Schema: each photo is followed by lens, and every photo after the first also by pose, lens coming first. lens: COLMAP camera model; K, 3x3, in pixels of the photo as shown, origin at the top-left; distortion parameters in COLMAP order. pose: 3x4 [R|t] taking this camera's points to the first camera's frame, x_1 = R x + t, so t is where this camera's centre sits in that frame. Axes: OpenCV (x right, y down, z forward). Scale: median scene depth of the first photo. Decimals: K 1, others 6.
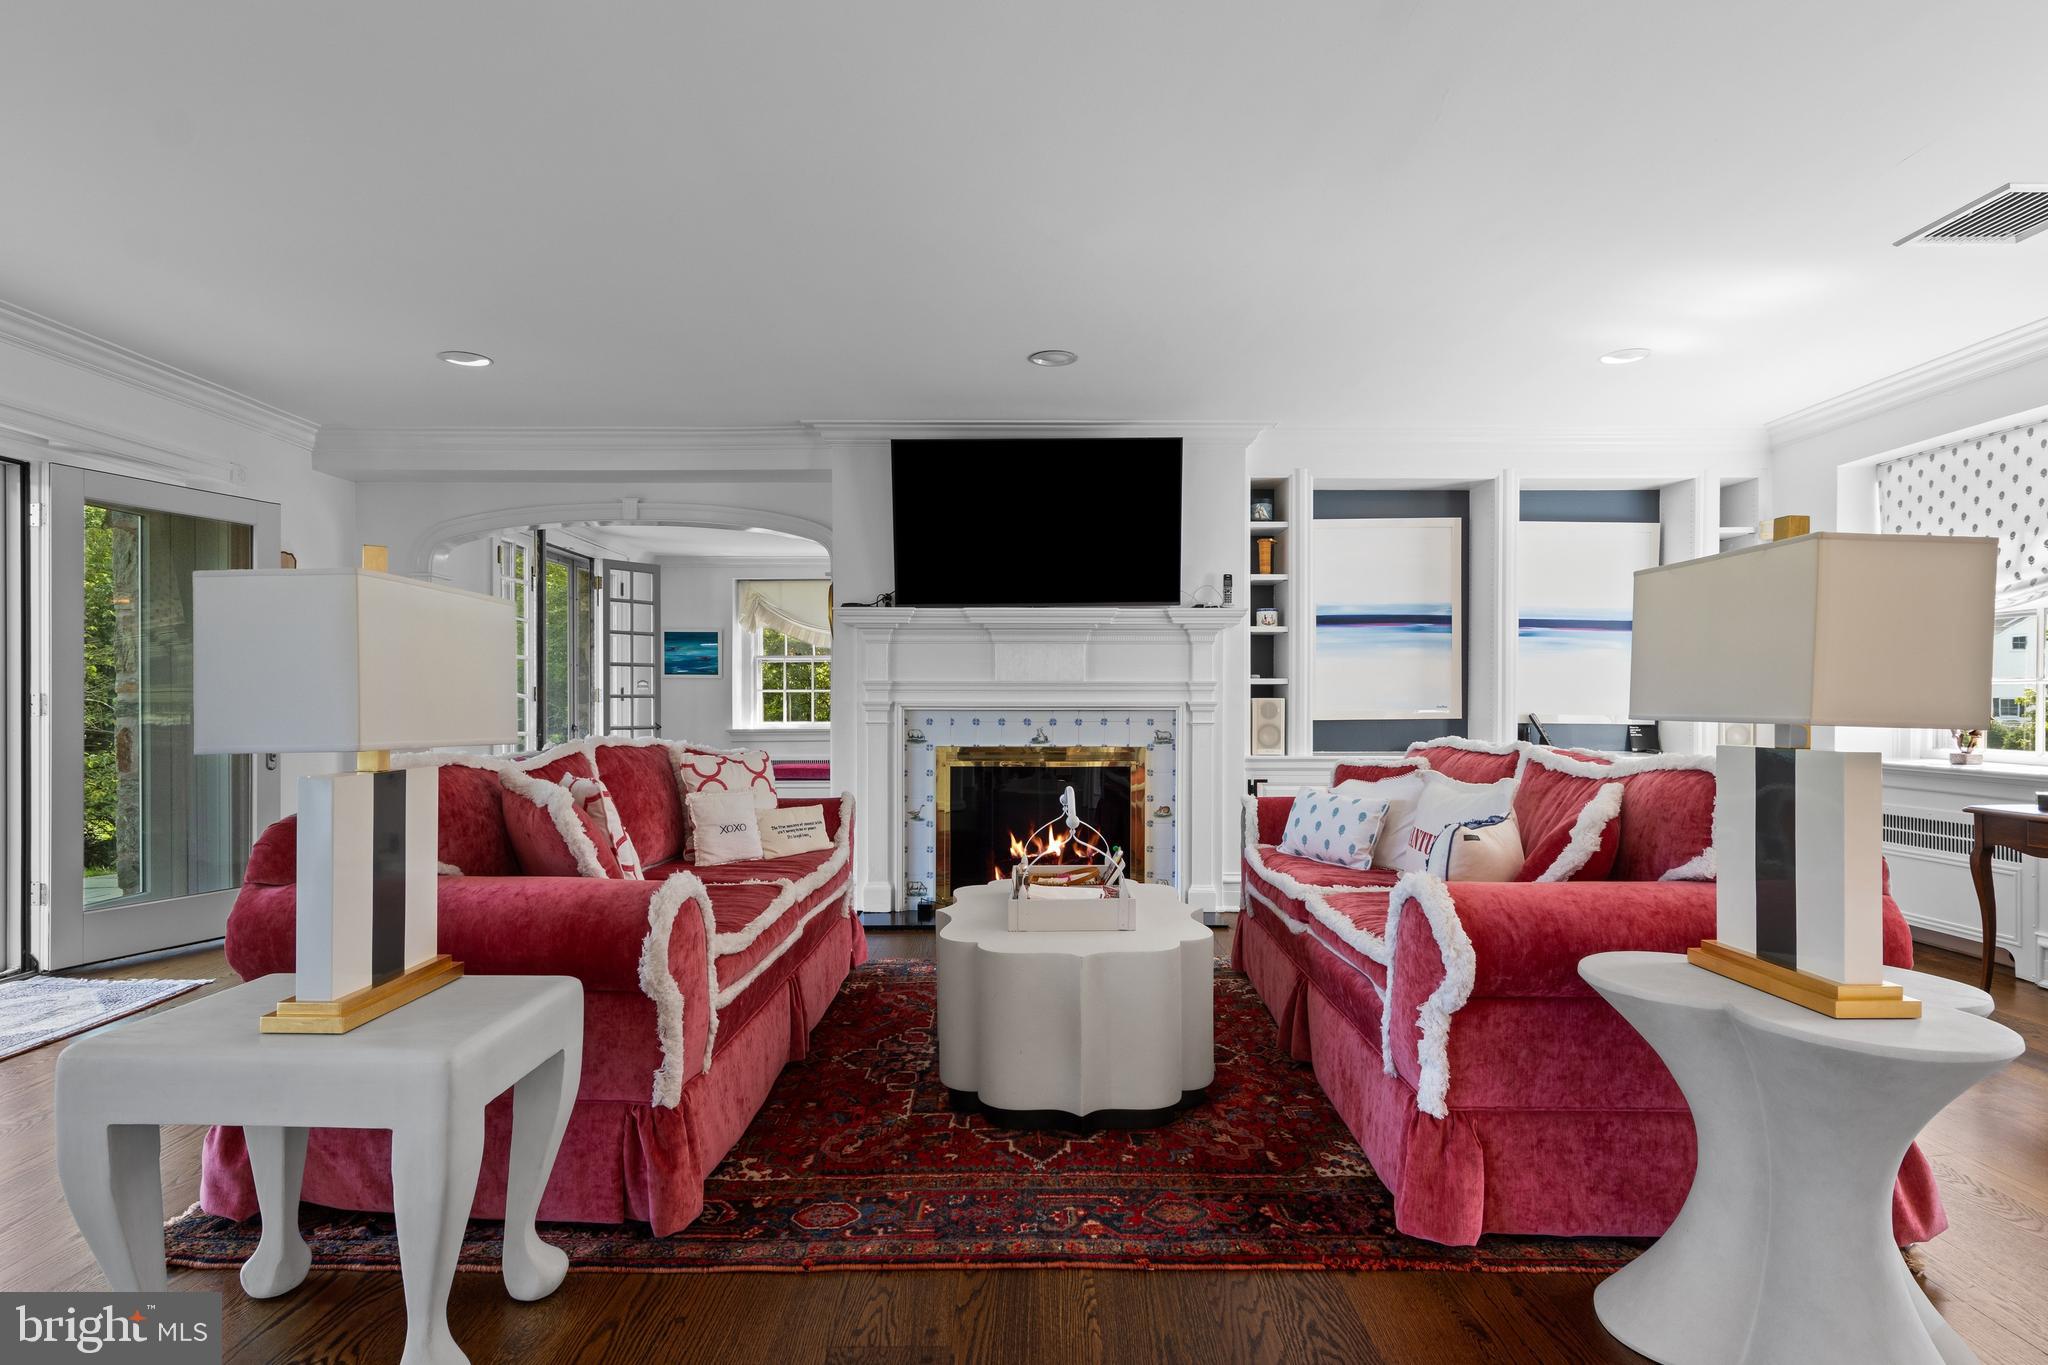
lens RADIAL K [[1041.8, 0, 1033.5], [0, 1041.8, 694.0], [0, 0, 1]] dist [-0.001175, -0.000094]
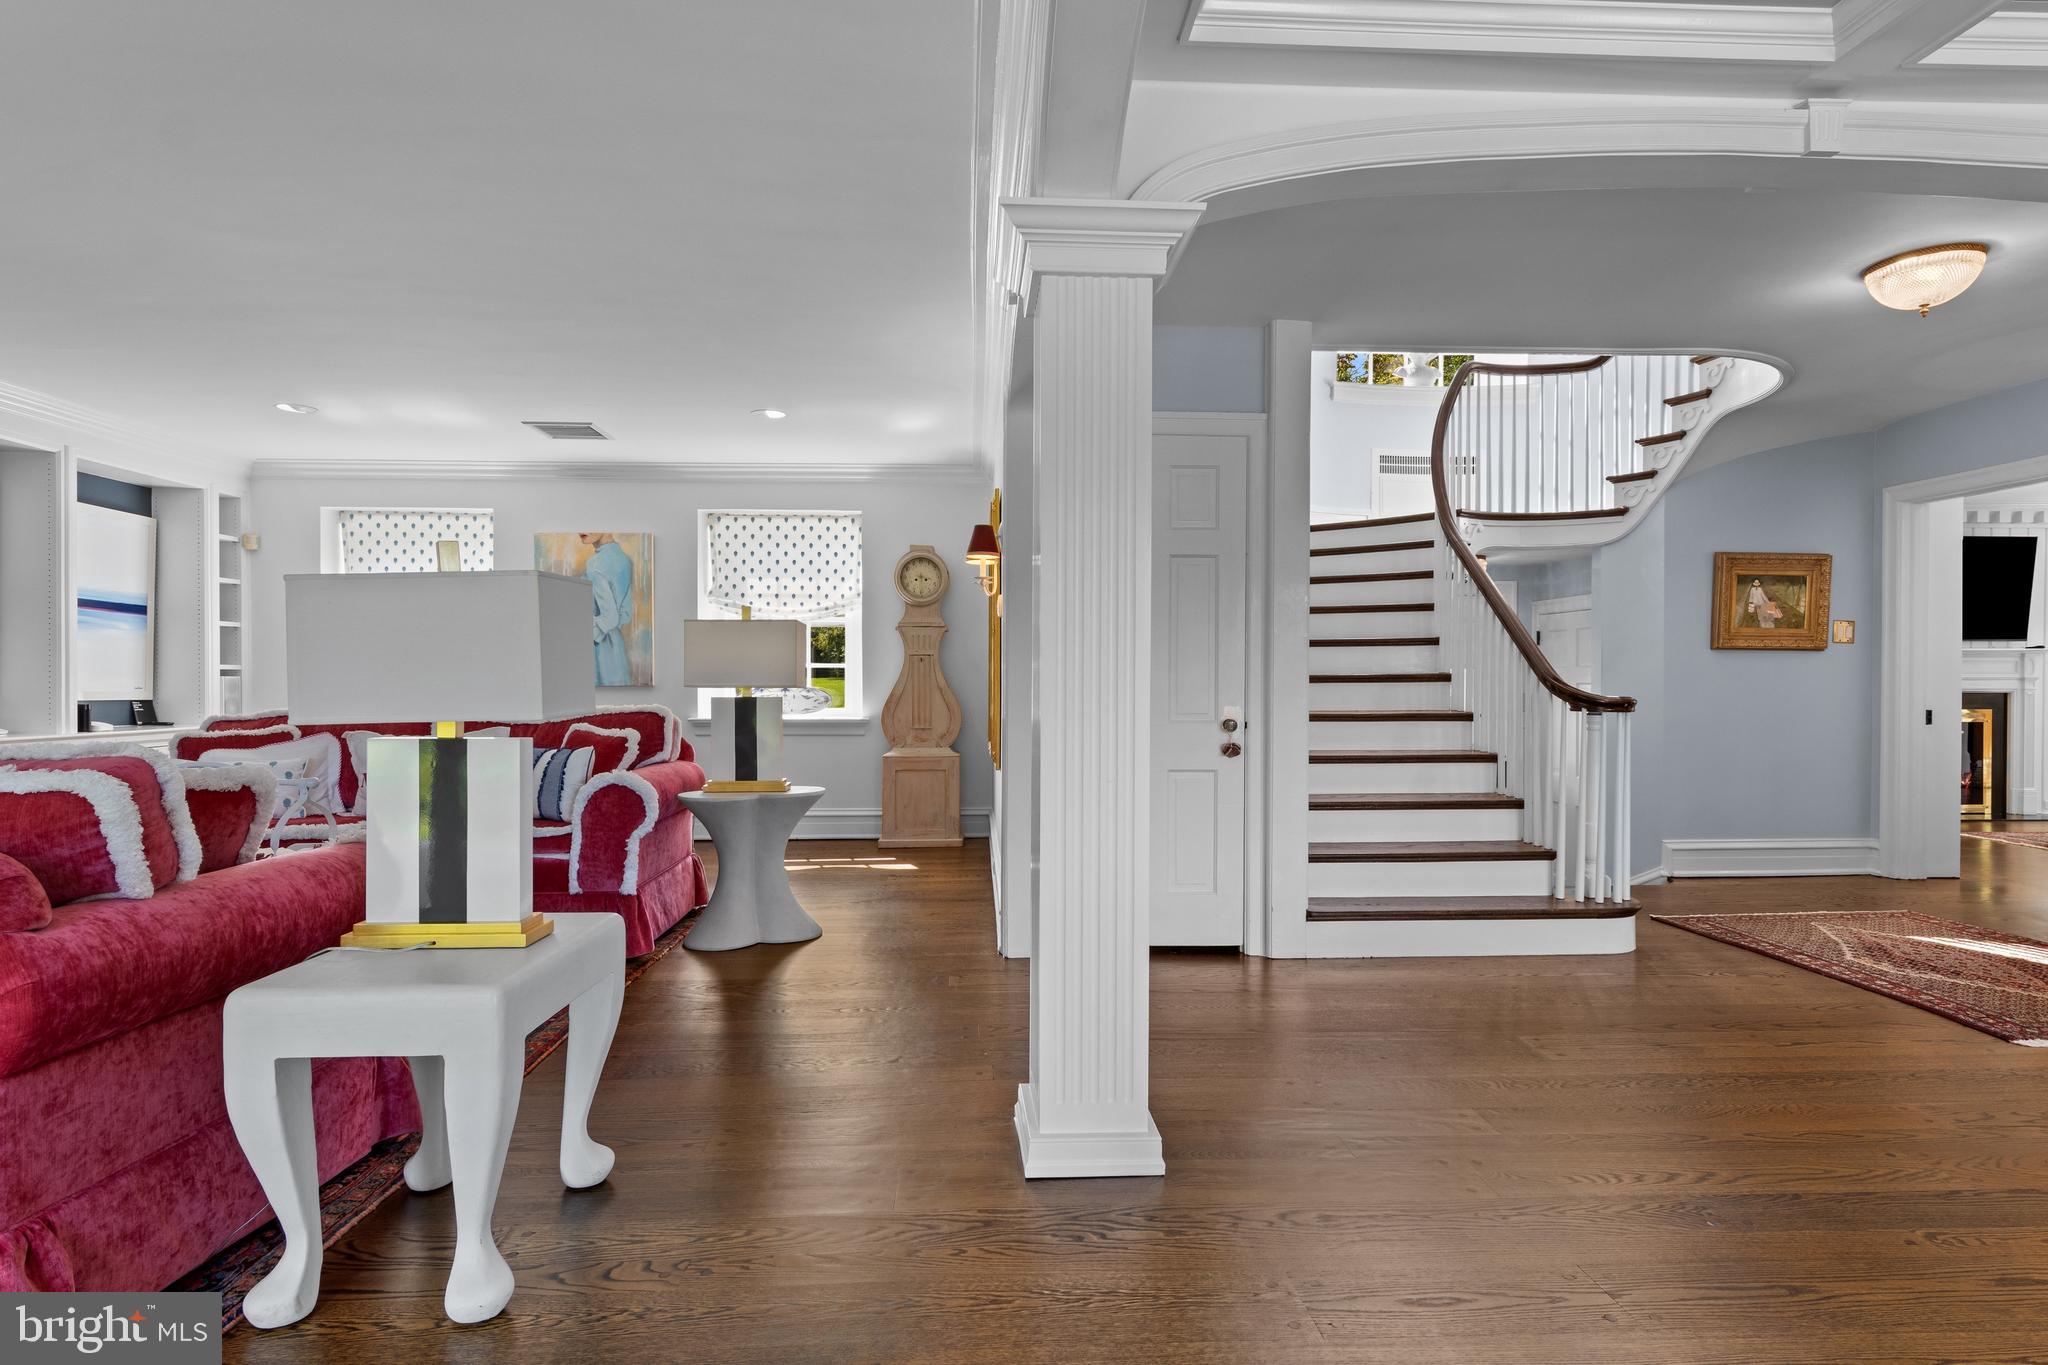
lens RADIAL K [[1041.8, 0, 1026.5], [0, 1041.8, 685.0], [0, 0, 1]] dist [-0.001175, -0.000094]
pose [[-0.026474, -0.009637, 0.999603, -0.573408], [-0.013102, 0.999871, 0.009293, -0.009498], [-0.999564, -0.012851, -0.026596, 0.099903]]
